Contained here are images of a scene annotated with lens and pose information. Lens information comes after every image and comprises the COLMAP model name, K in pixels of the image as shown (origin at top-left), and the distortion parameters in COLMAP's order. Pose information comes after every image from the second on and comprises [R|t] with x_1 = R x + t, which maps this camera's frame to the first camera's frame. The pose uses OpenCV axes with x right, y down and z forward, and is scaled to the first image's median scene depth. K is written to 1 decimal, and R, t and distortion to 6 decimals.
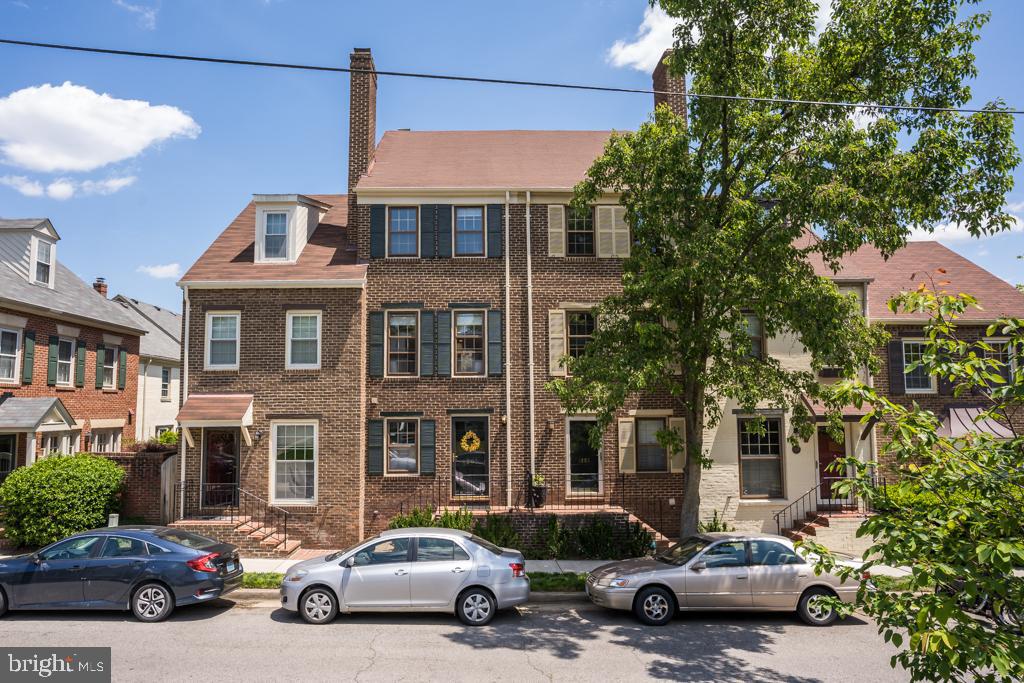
lens RADIAL K [[543.5, 0, 511.9], [0, 543.5, 370.5], [0, 0, 1]] dist [-0.056987, 0.031645]
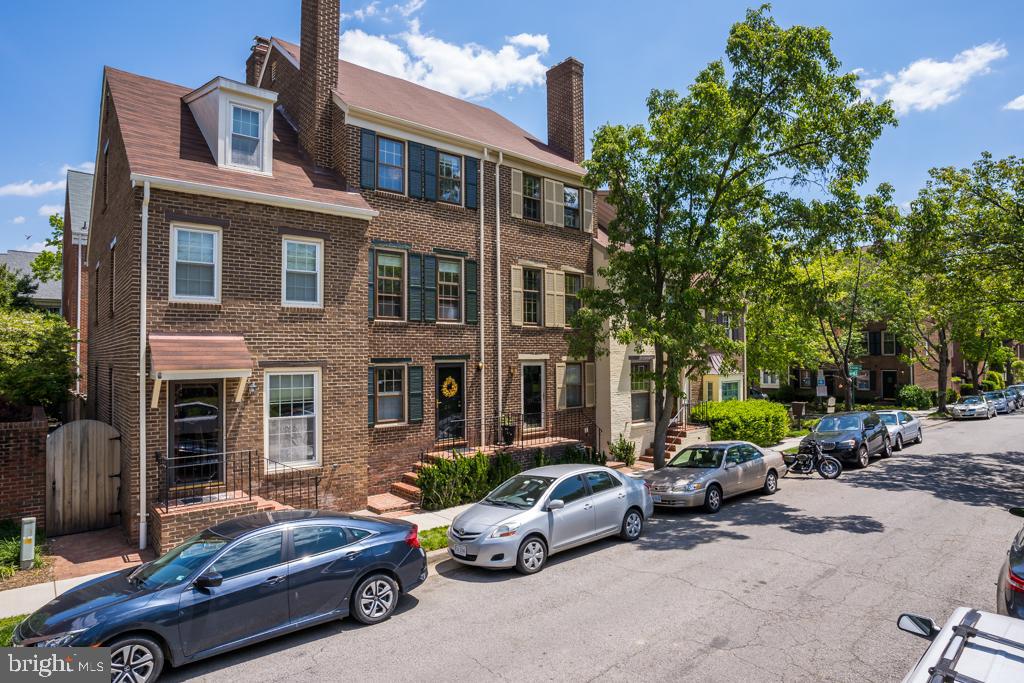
lens RADIAL K [[503.0, 0, 512.0], [0, 503.0, 341.5], [0, 0, 1]] dist [-0.083072, 0.038679]
pose [[0.818304, 0.016771, 0.574542, -0.551163], [-0.040006, 0.998812, 0.027825, 0.015471], [-0.573392, -0.045755, 0.818002, 0.177681]]
